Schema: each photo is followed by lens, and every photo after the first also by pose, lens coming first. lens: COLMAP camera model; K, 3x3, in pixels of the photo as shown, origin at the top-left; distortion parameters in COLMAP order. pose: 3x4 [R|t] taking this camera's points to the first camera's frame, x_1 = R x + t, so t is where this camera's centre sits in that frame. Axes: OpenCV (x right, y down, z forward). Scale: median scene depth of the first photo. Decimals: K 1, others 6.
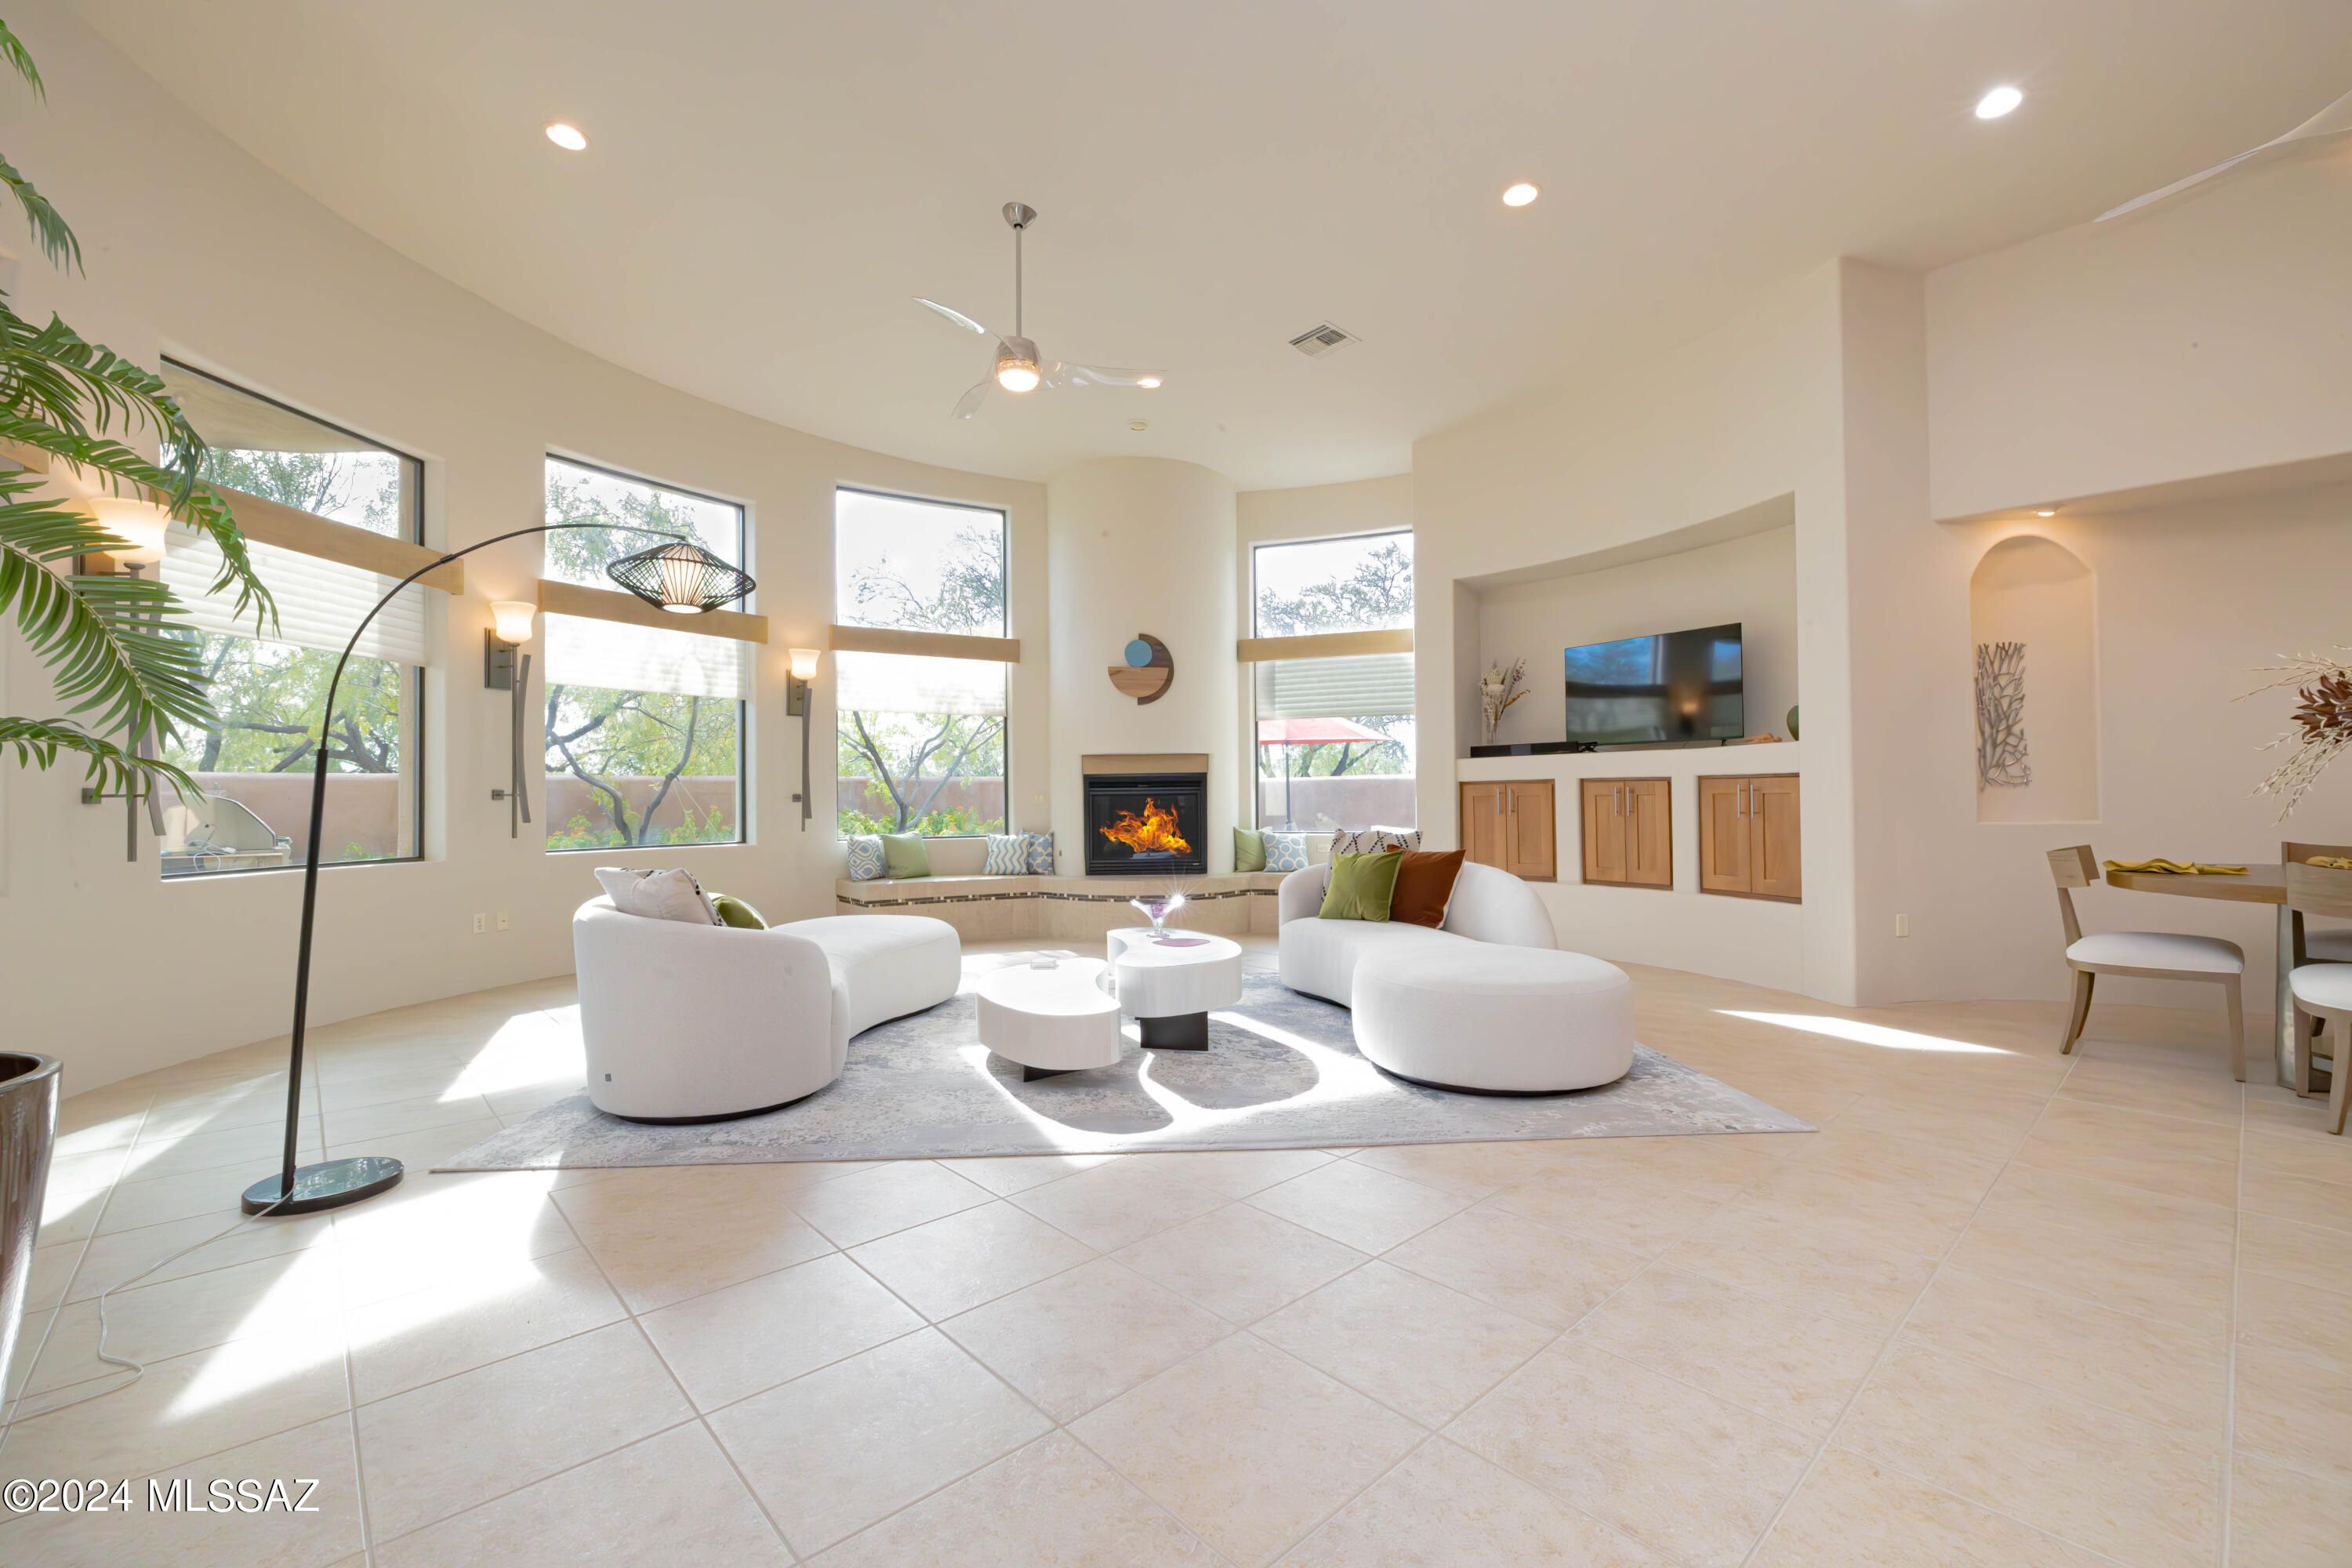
lens RADIAL K [[982.0, 0, 1170.5], [0, 982.0, 779.6], [0, 0, 1]] dist [-0.000173, -0.000345]
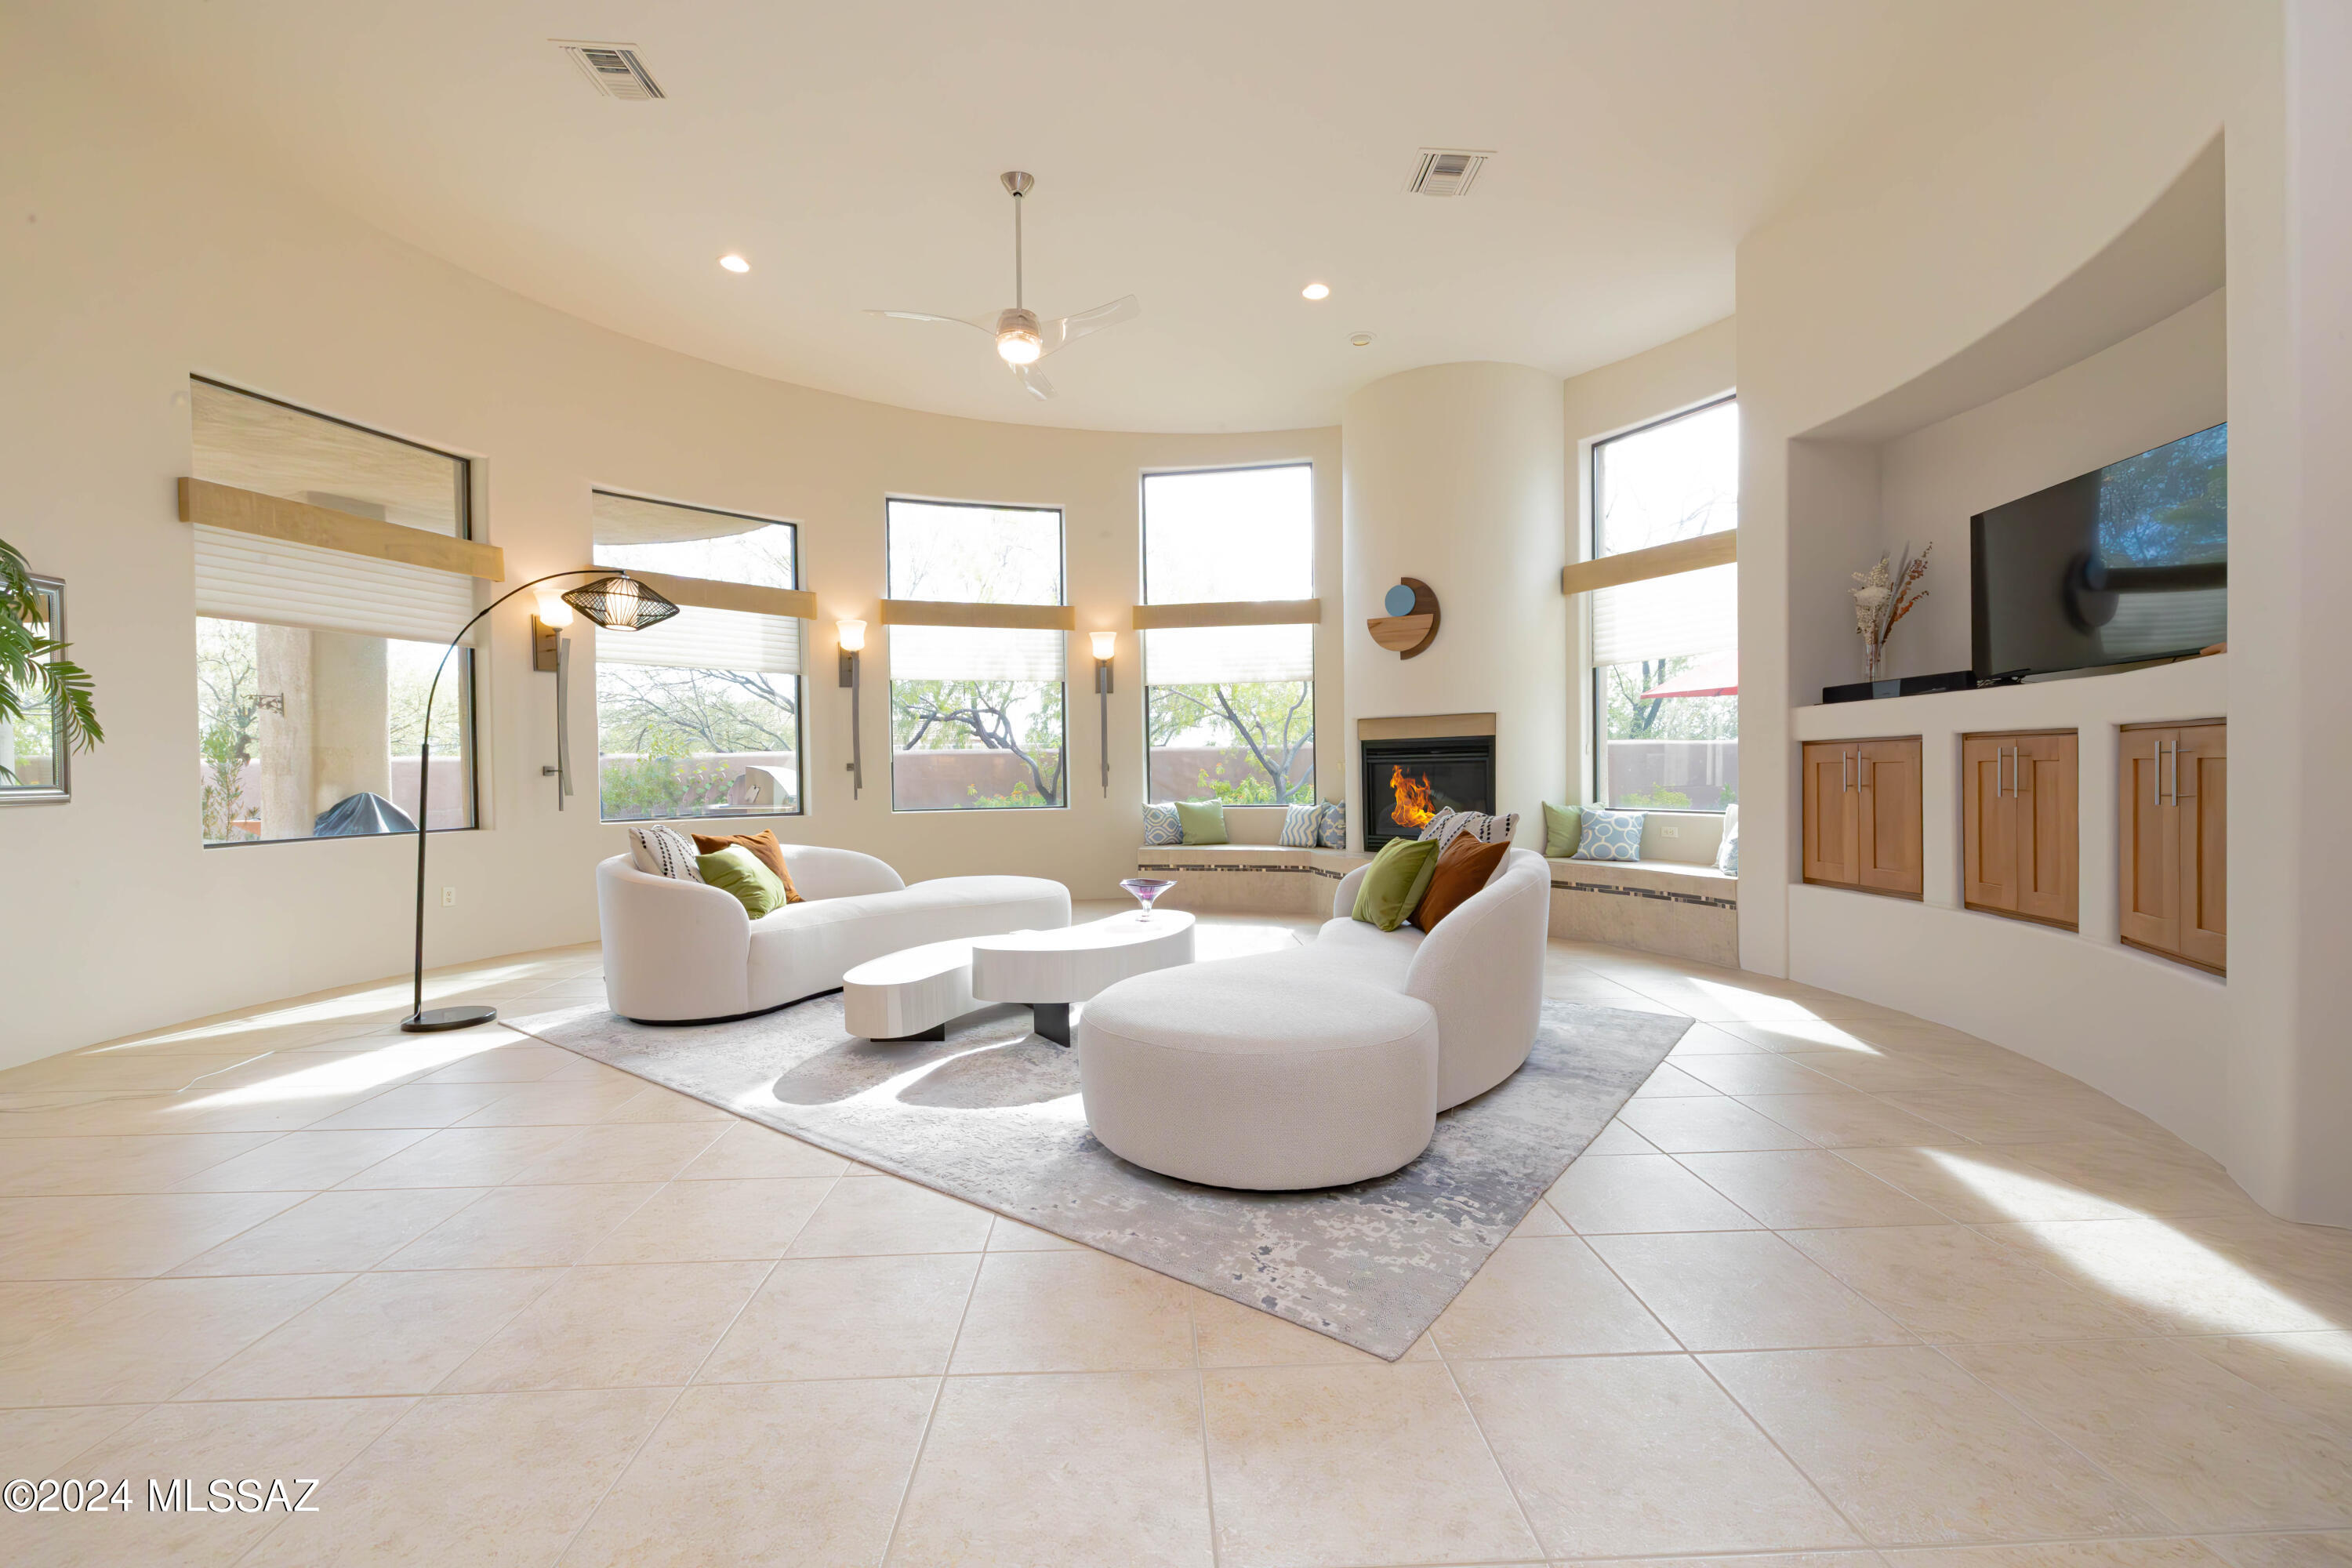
lens RADIAL K [[982.0, 0, 1175.0], [0, 982.0, 776.7], [0, 0, 1]] dist [-0.000173, -0.000345]
pose [[0.763189, 0.004083, -0.646163, 0.401355], [0.017912, 0.999462, 0.027472, 0.000320], [0.645928, -0.032540, 0.762705, 0.213310]]
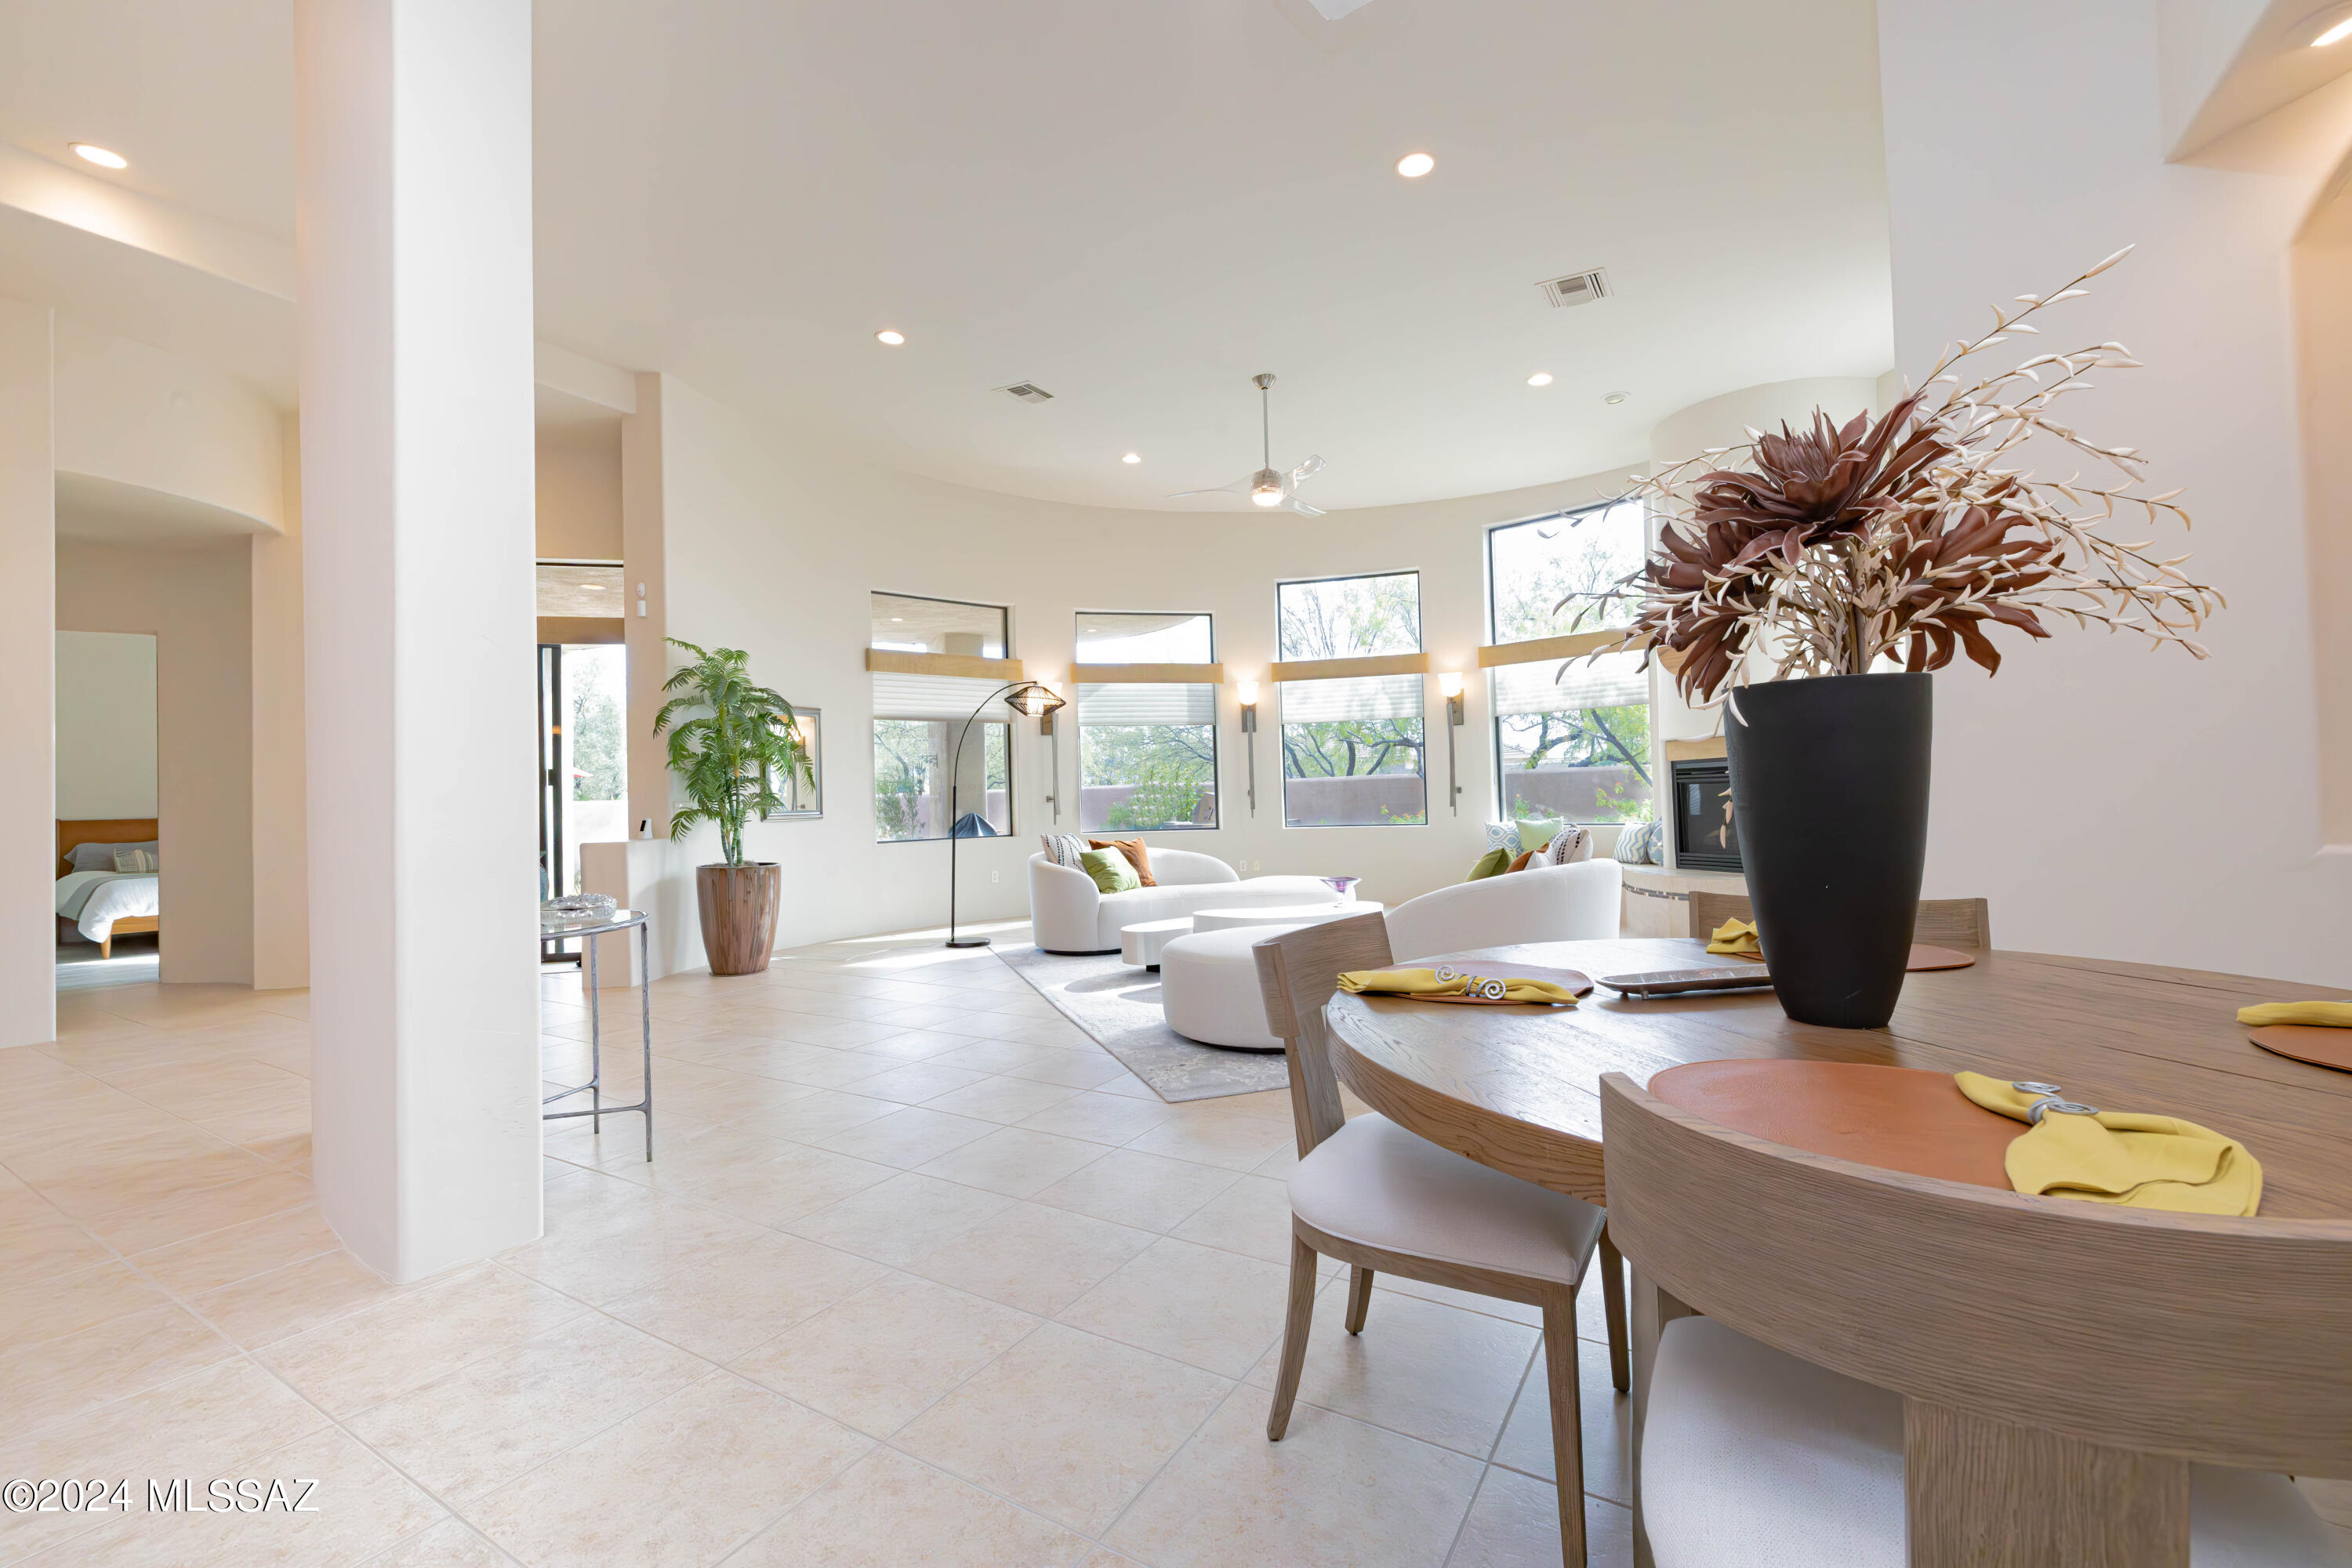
lens RADIAL K [[982.0, 0, 1173.9], [0, 982.0, 771.5], [0, 0, 1]] dist [-0.000173, -0.000345]
pose [[0.279801, -0.027373, -0.959668, 0.747501], [0.041583, 0.999001, -0.016370, 0.000117], [0.959157, -0.035326, 0.280660, 0.302979]]
